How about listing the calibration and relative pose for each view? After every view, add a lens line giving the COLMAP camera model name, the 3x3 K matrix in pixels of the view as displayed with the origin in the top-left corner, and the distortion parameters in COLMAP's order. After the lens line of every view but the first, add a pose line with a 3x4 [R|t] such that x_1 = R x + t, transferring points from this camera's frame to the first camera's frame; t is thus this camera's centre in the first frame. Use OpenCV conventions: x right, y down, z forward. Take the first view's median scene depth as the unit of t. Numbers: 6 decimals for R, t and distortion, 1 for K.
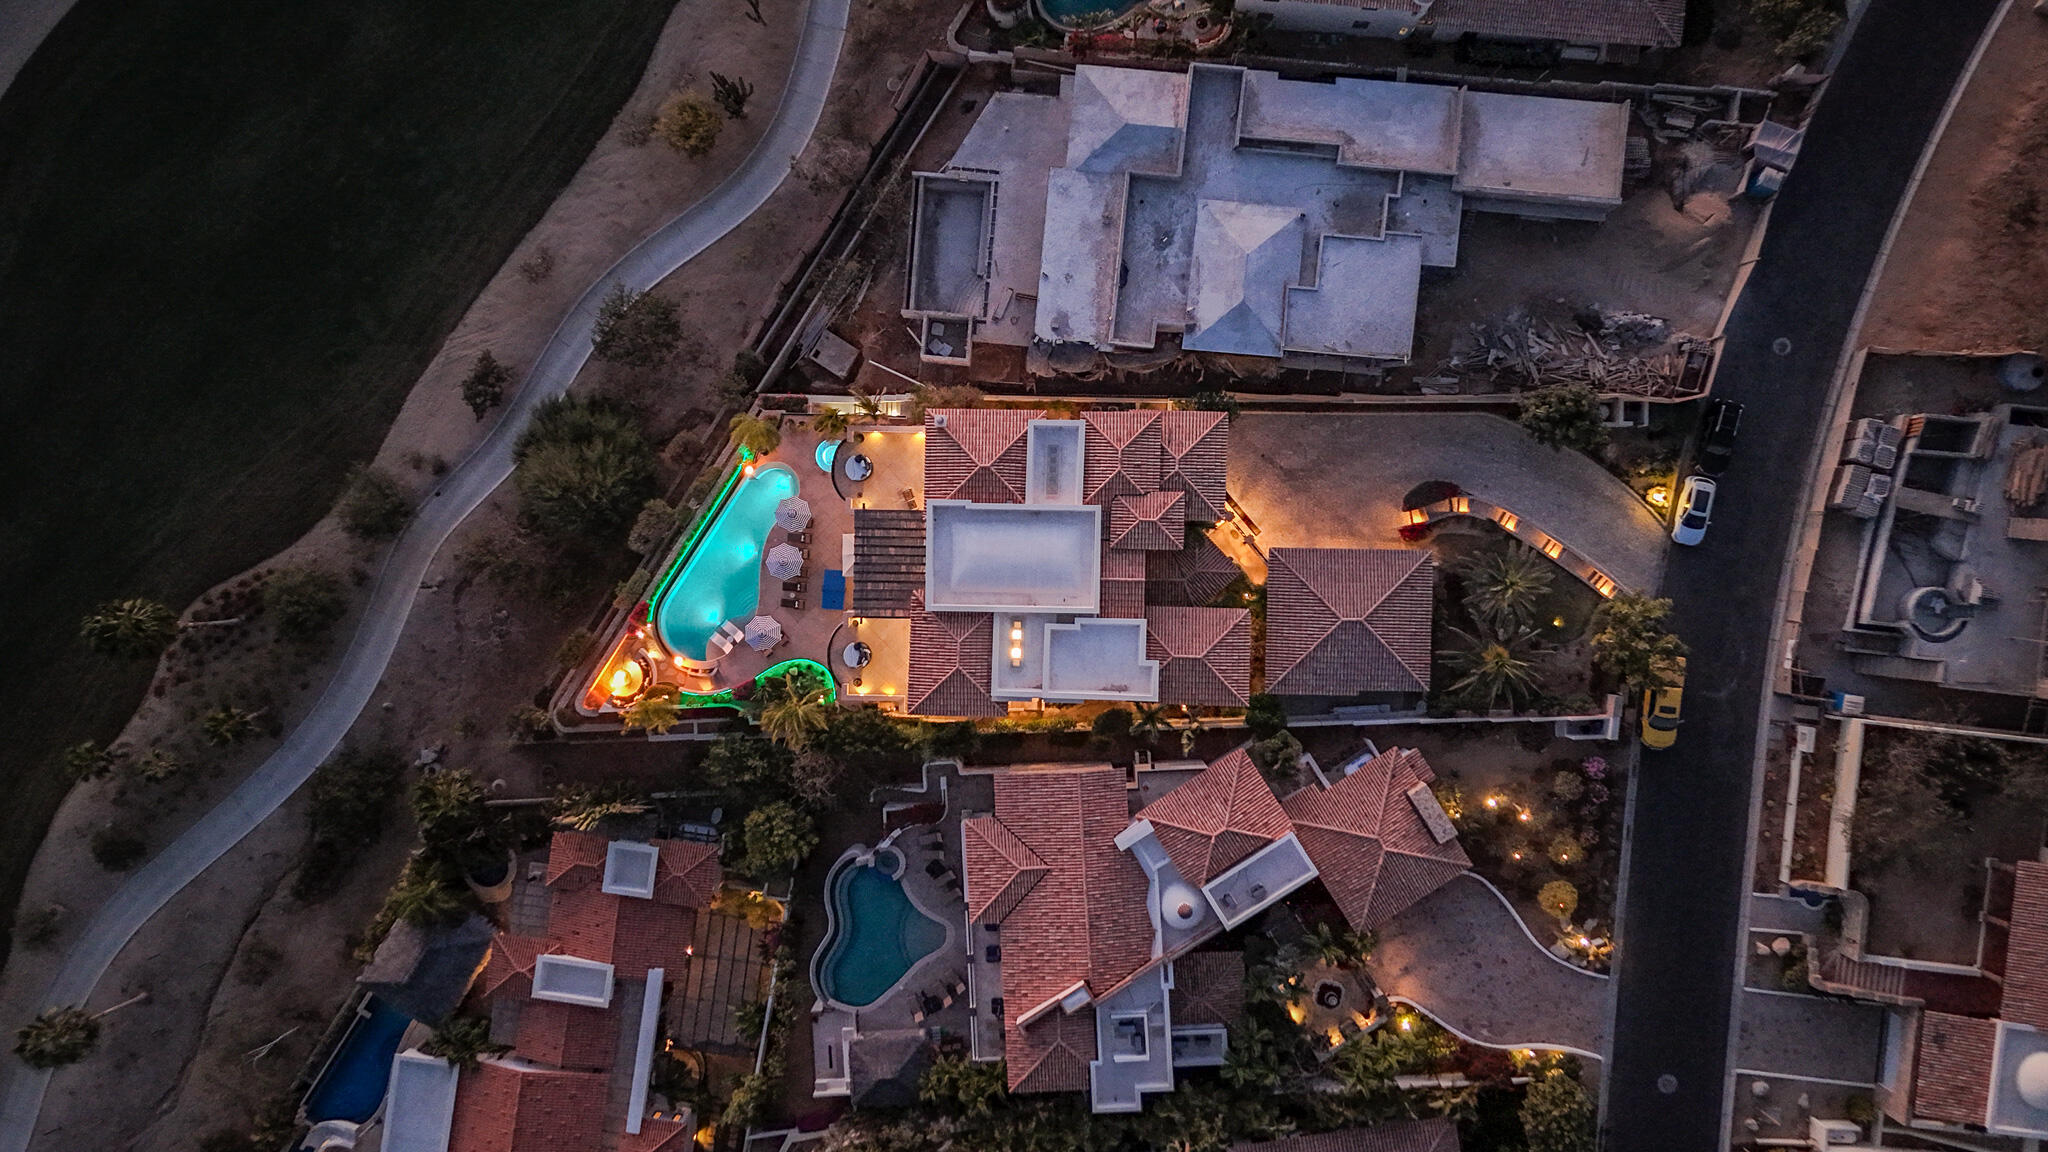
lens RADIAL K [[1496.1, 0, 1033.1], [0, 1496.1, 569.4], [0, 0, 1]] dist [0.077081, -0.079078]
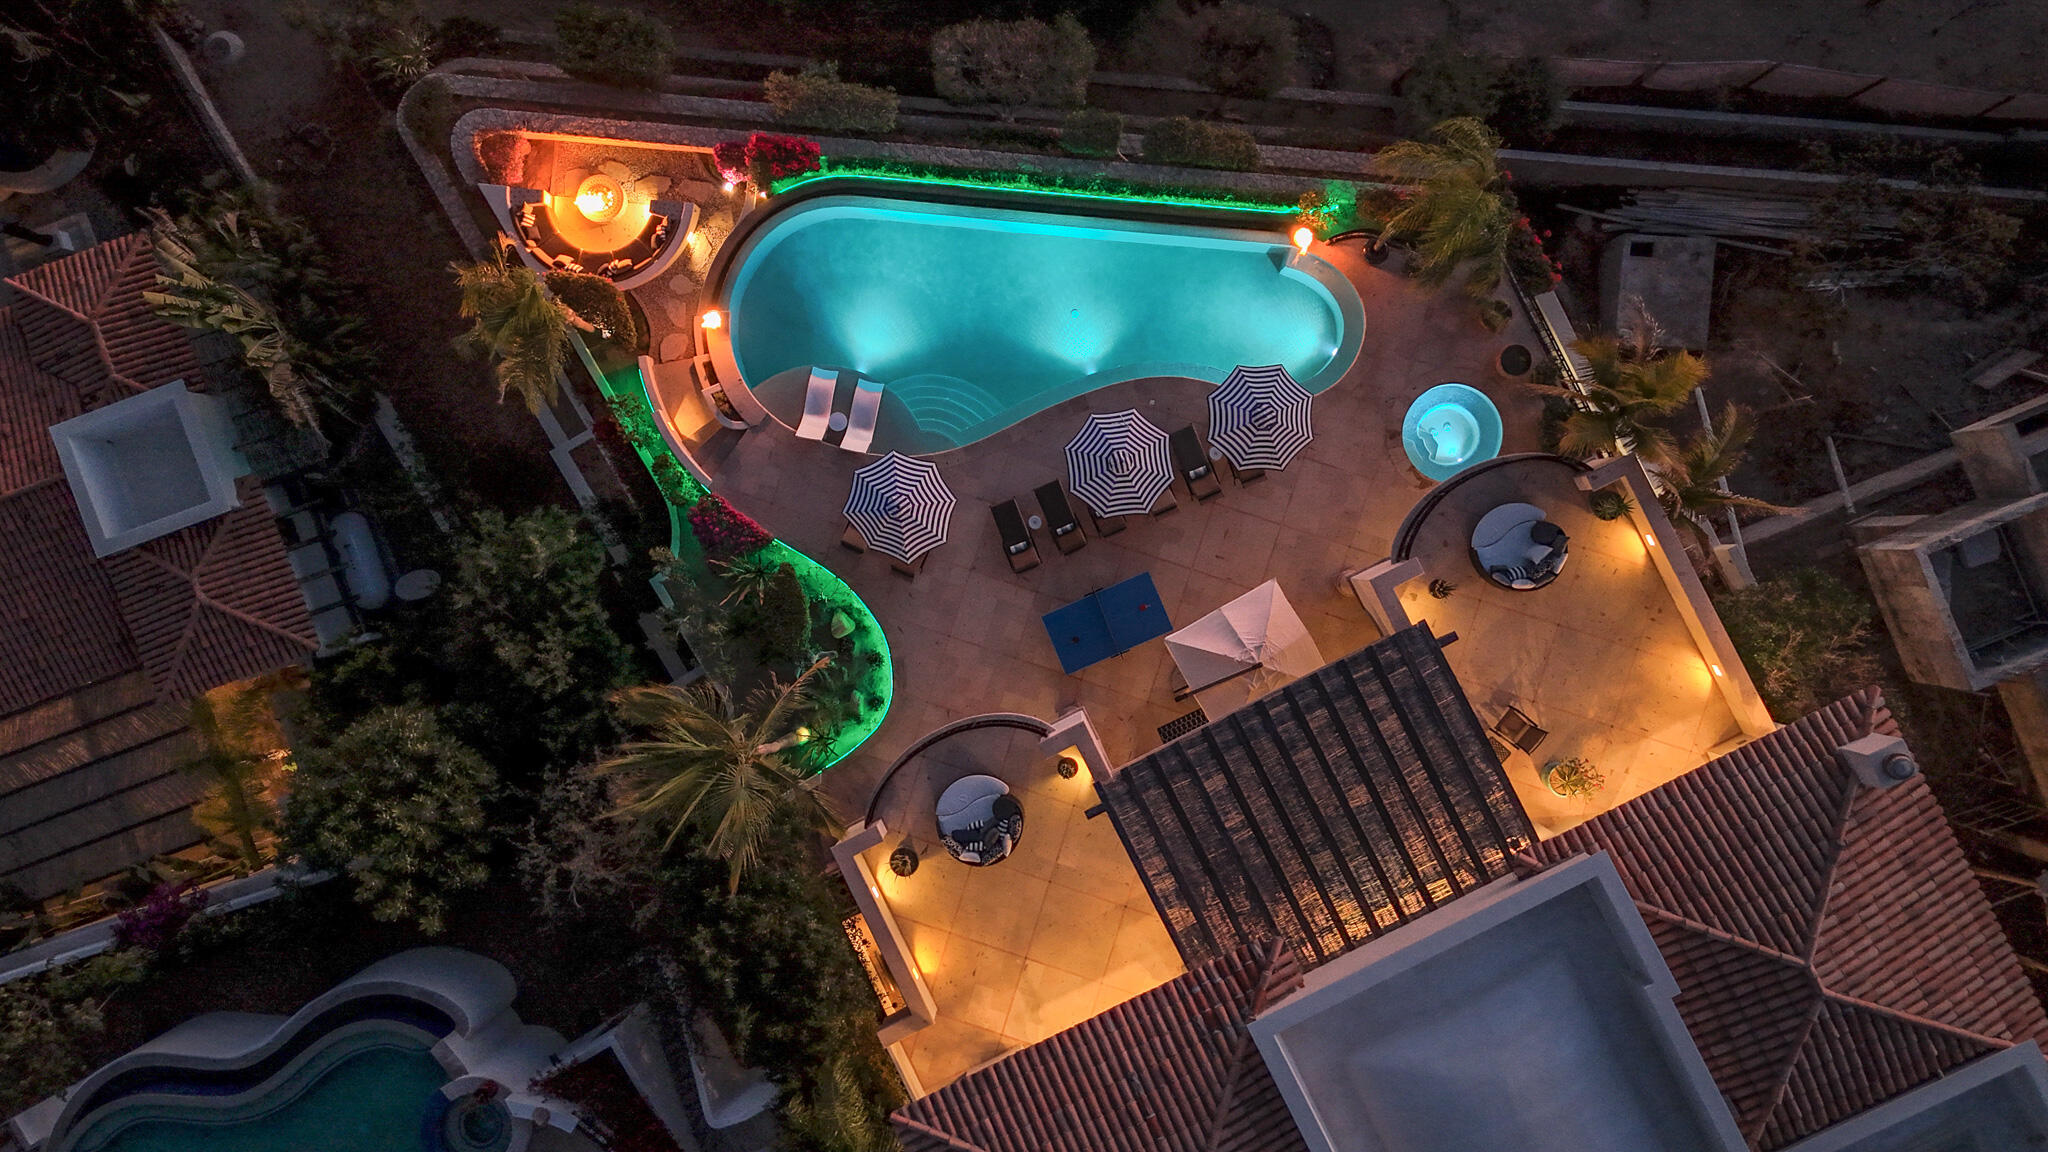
lens RADIAL K [[1496.1, 0, 1033.1], [0, 1496.1, 569.4], [0, 0, 1]] dist [0.077081, -0.079078]
pose [[0.467222, 0.883992, 0.016177, -0.155287], [-0.884101, 0.466953, 0.017885, 0.016561], [0.008257, -0.022658, 0.999709, 0.651120]]
